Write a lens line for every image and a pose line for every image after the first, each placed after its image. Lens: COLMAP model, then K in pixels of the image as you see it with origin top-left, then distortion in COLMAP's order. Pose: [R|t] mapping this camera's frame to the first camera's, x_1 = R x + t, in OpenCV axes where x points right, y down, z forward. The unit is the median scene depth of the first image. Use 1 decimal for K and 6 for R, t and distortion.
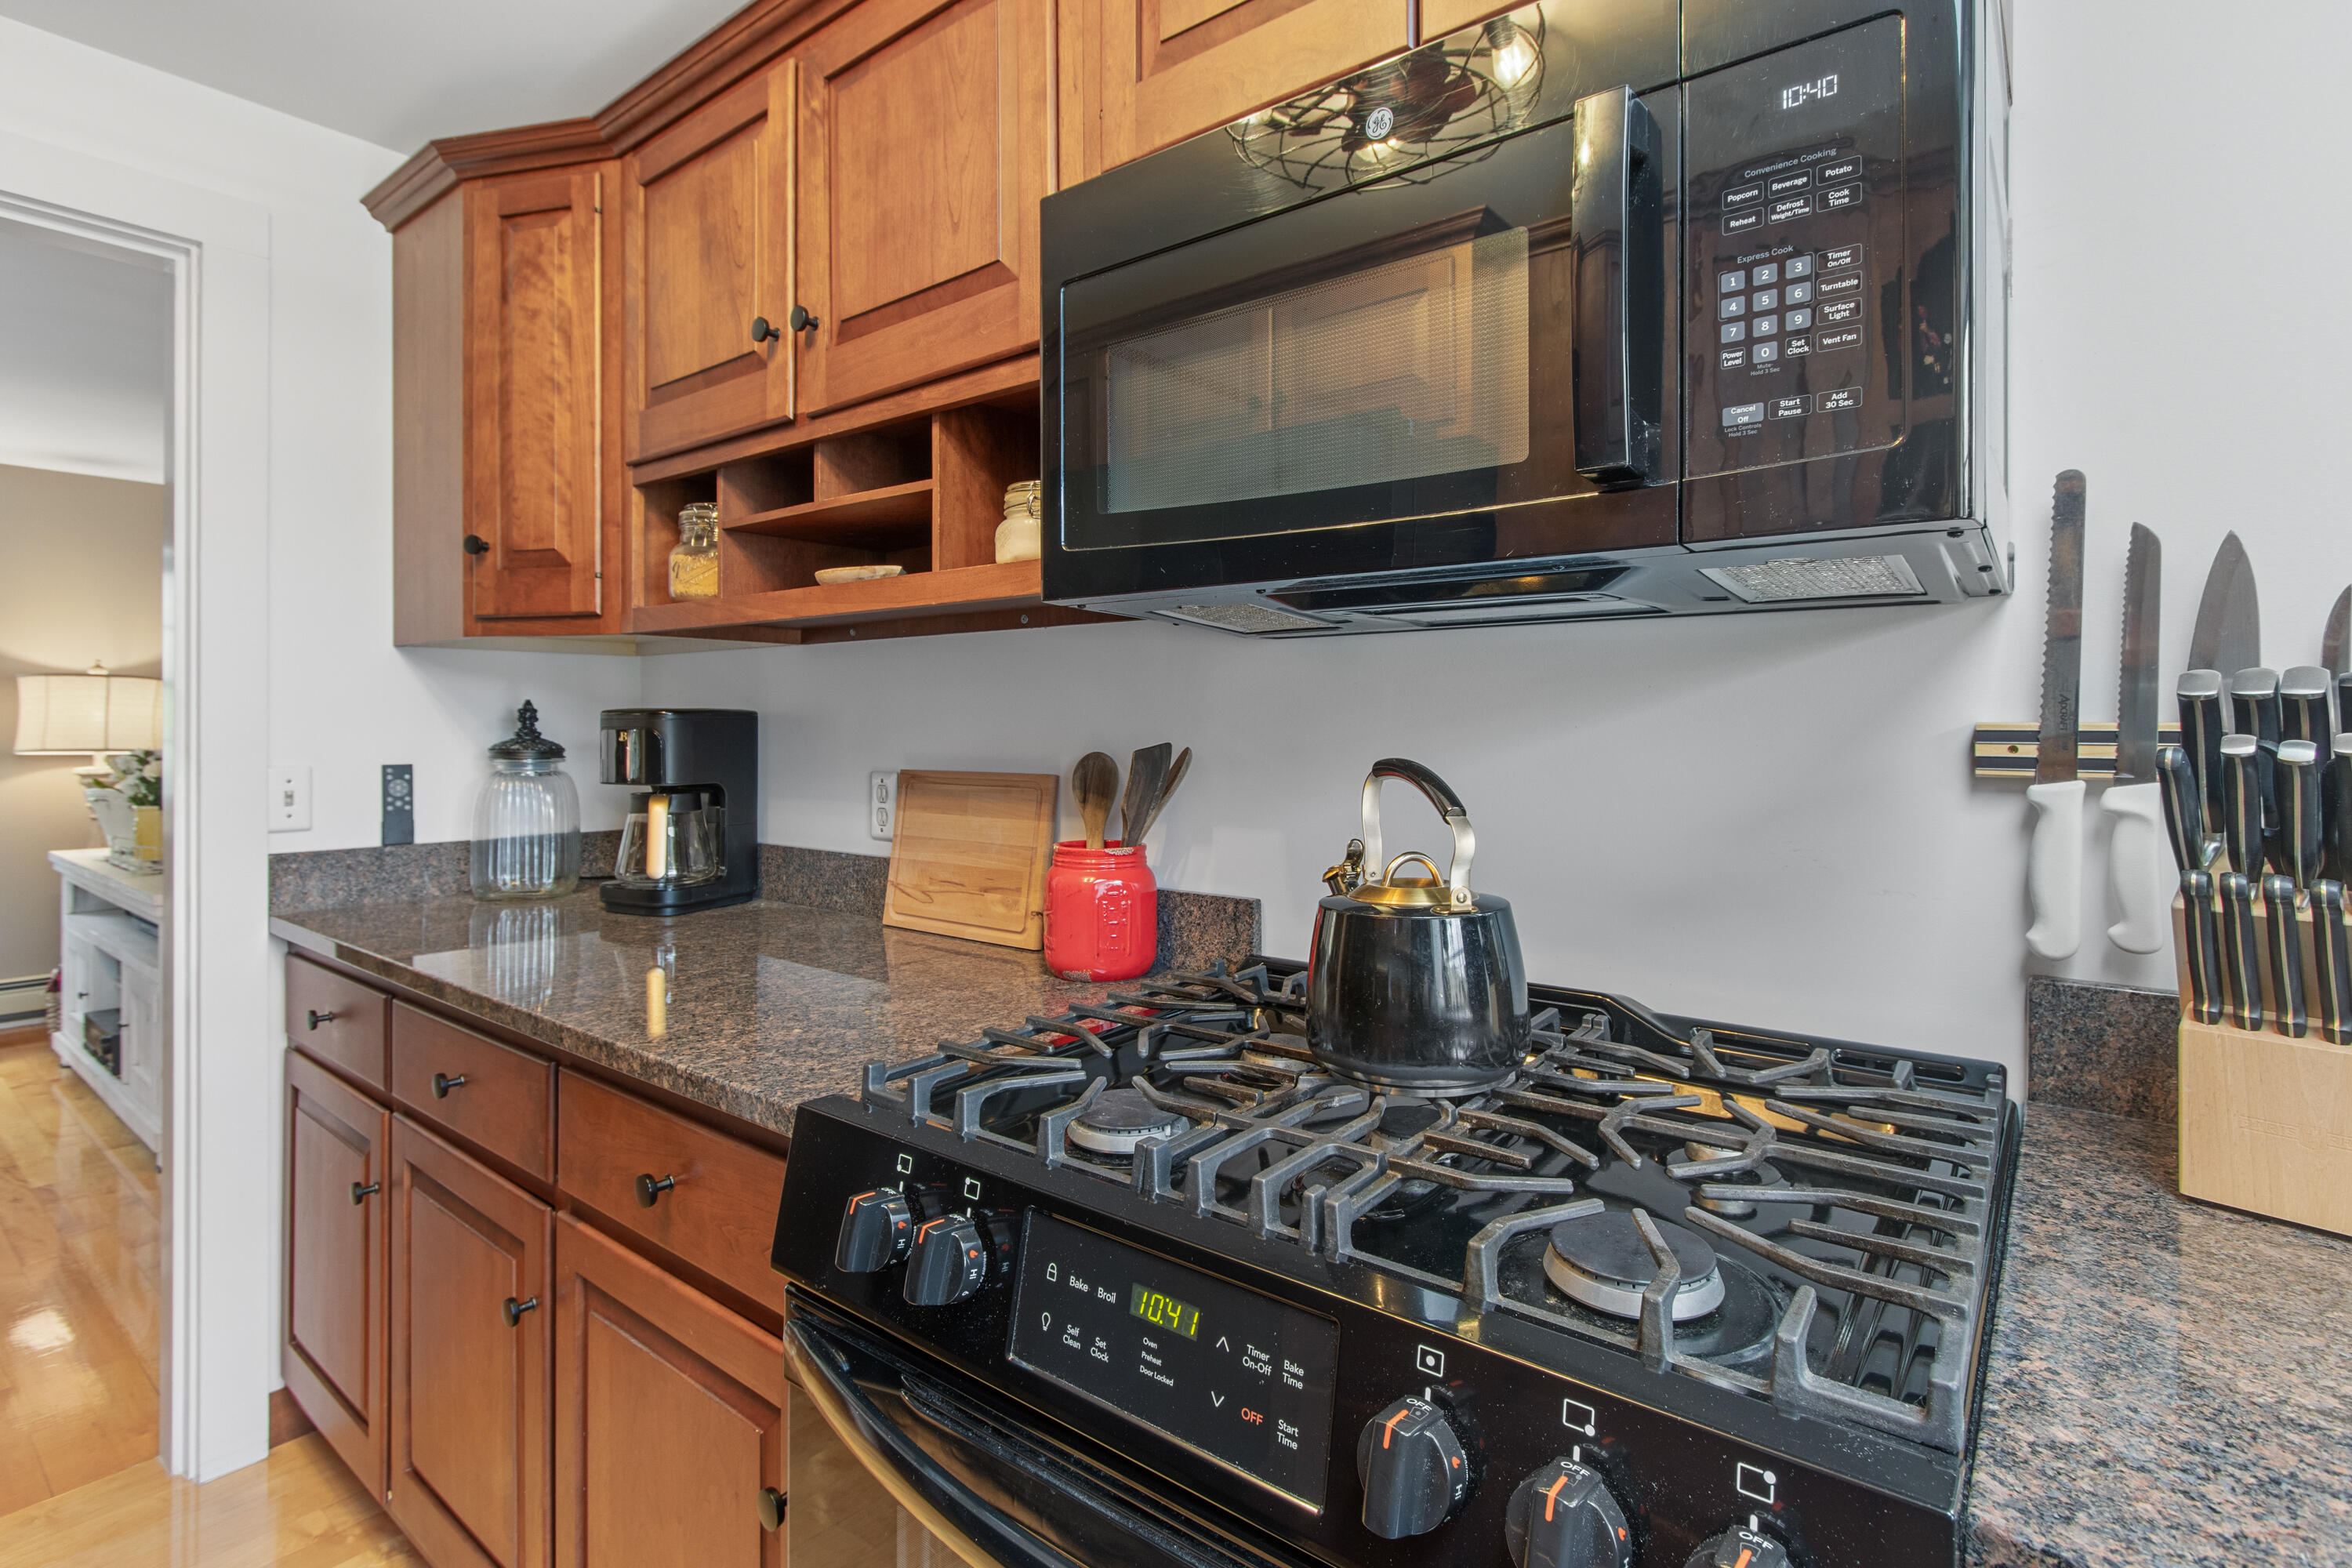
lens RADIAL K [[1109.8, 0, 1162.8], [0, 1109.8, 725.7], [0, 0, 1]] dist [0.001084, -0.000431]
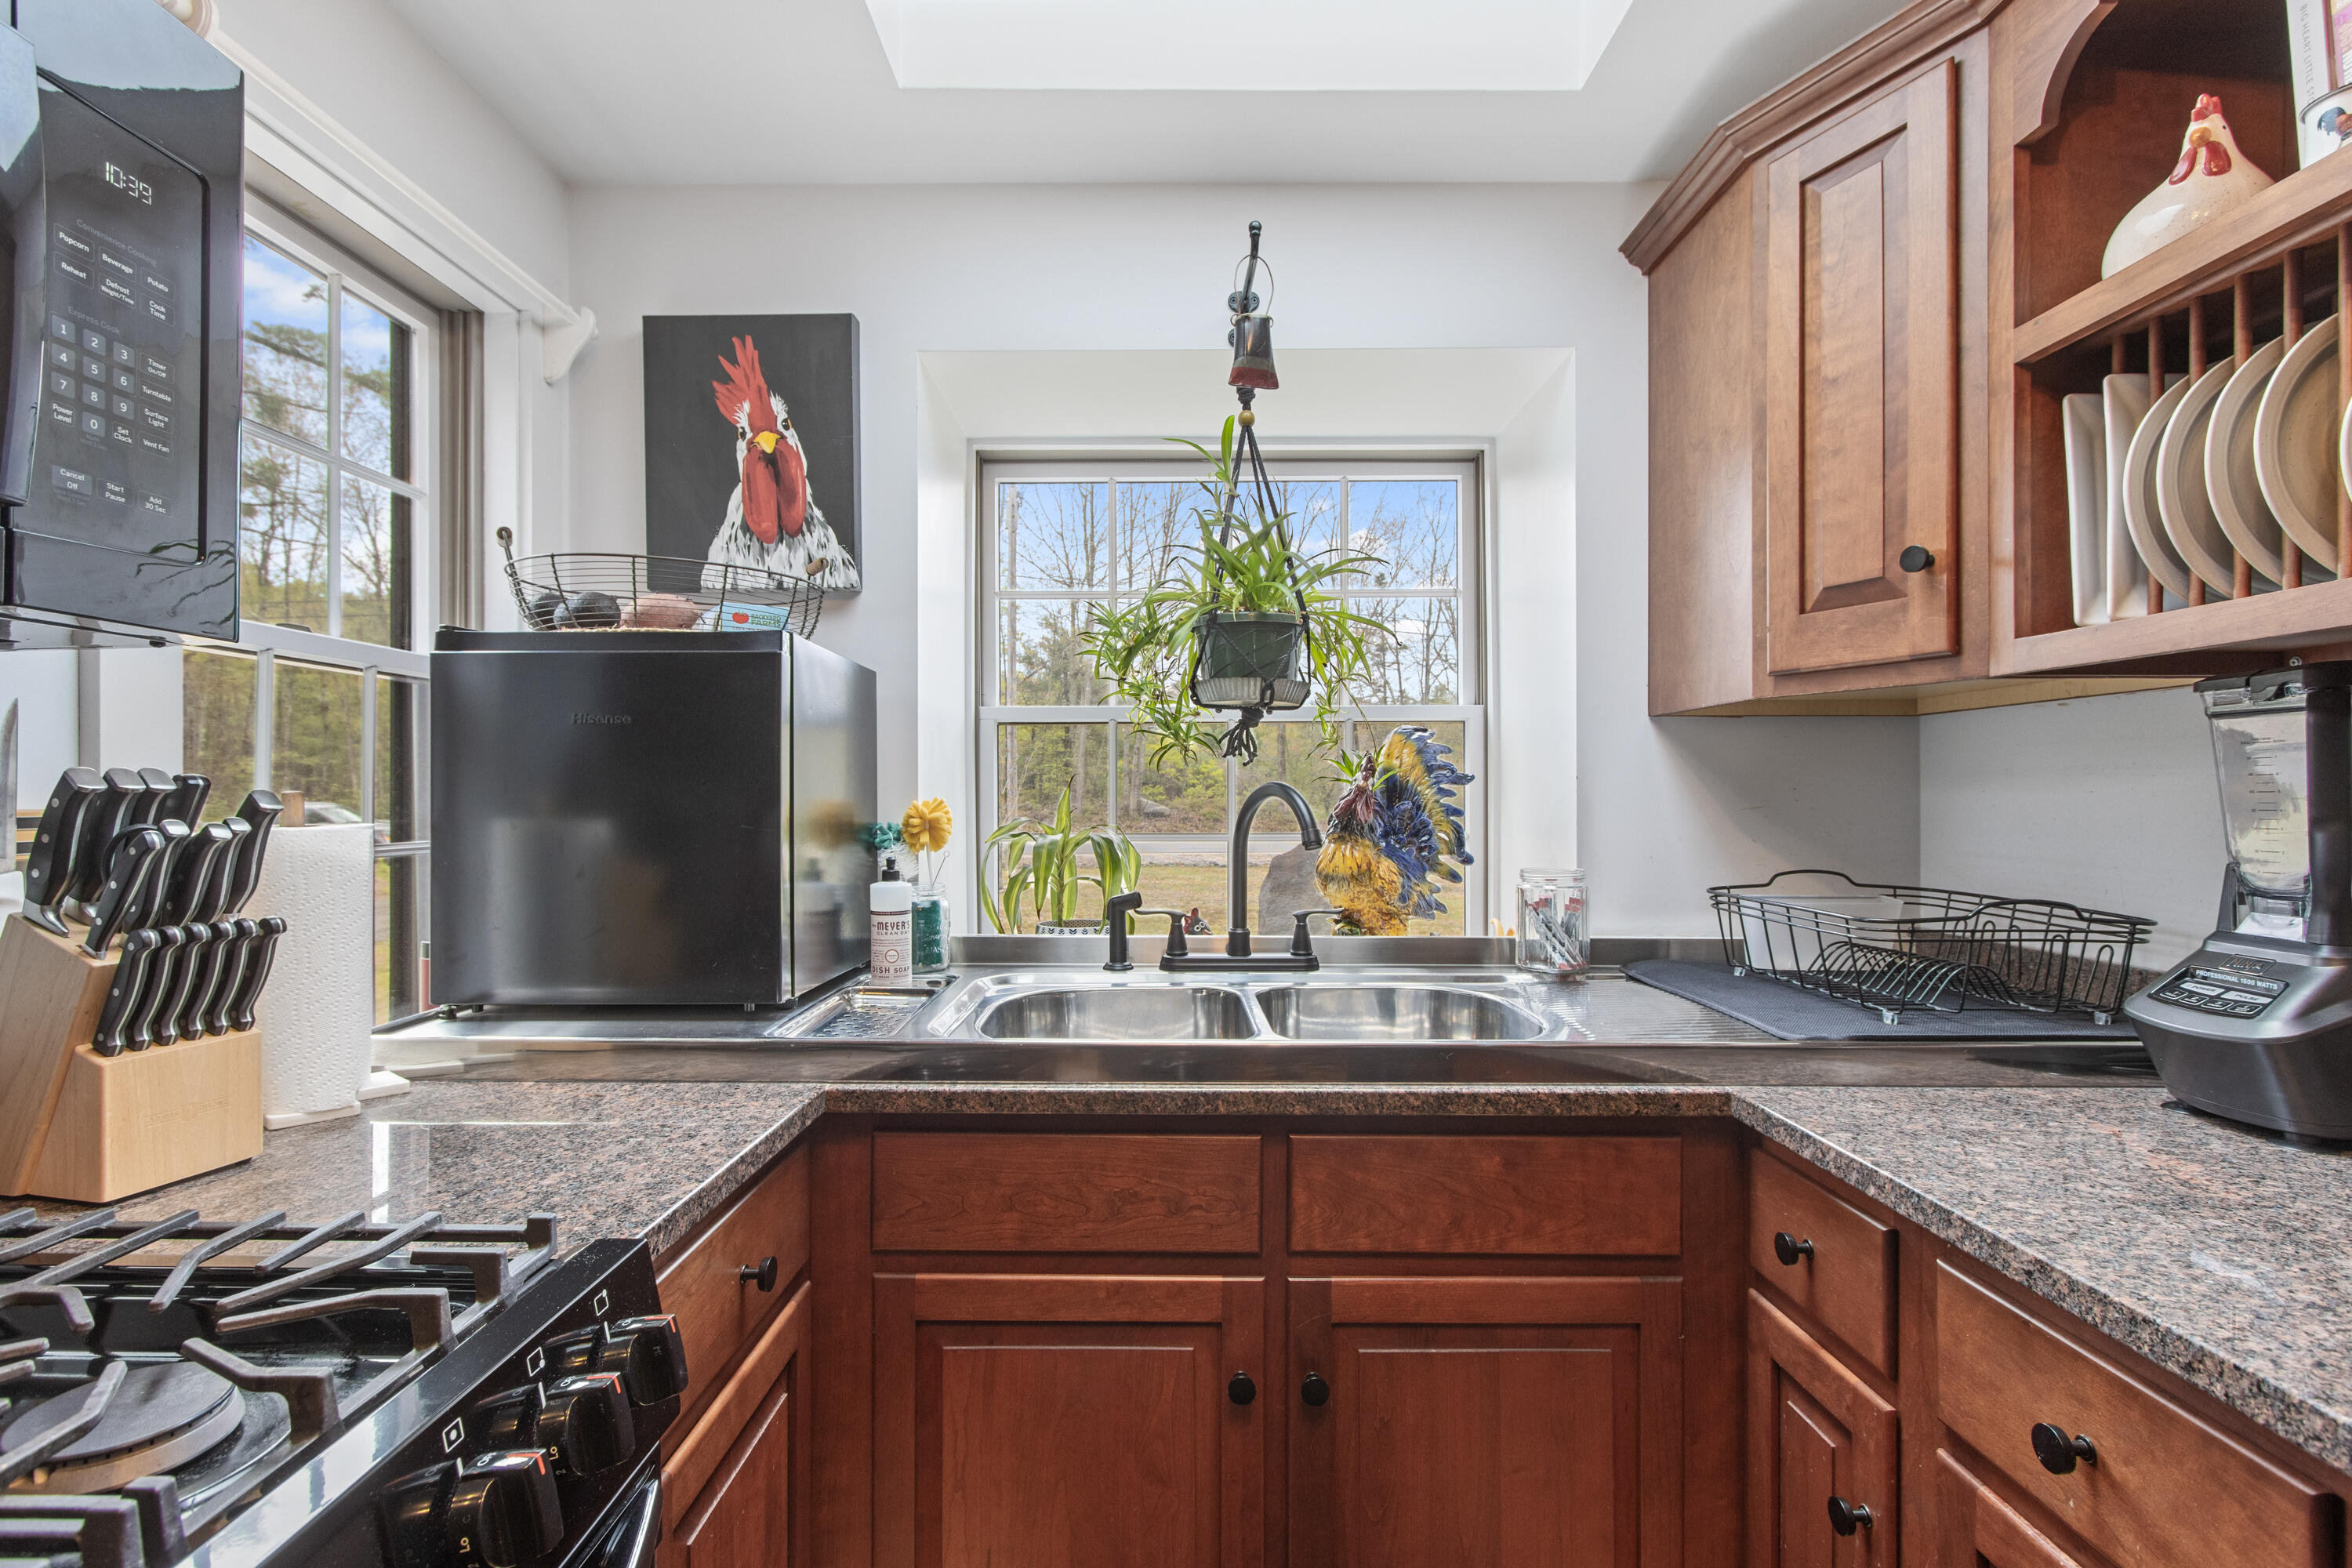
lens RADIAL K [[1109.8, 0, 1178.4], [0, 1109.8, 790.5], [0, 0, 1]] dist [0.001084, -0.000431]
pose [[-0.622024, 0.000909, 0.782997, -0.788956], [-0.000506, 0.999999, -0.001564, -0.024285], [-0.782998, -0.001369, -0.622023, 0.885108]]
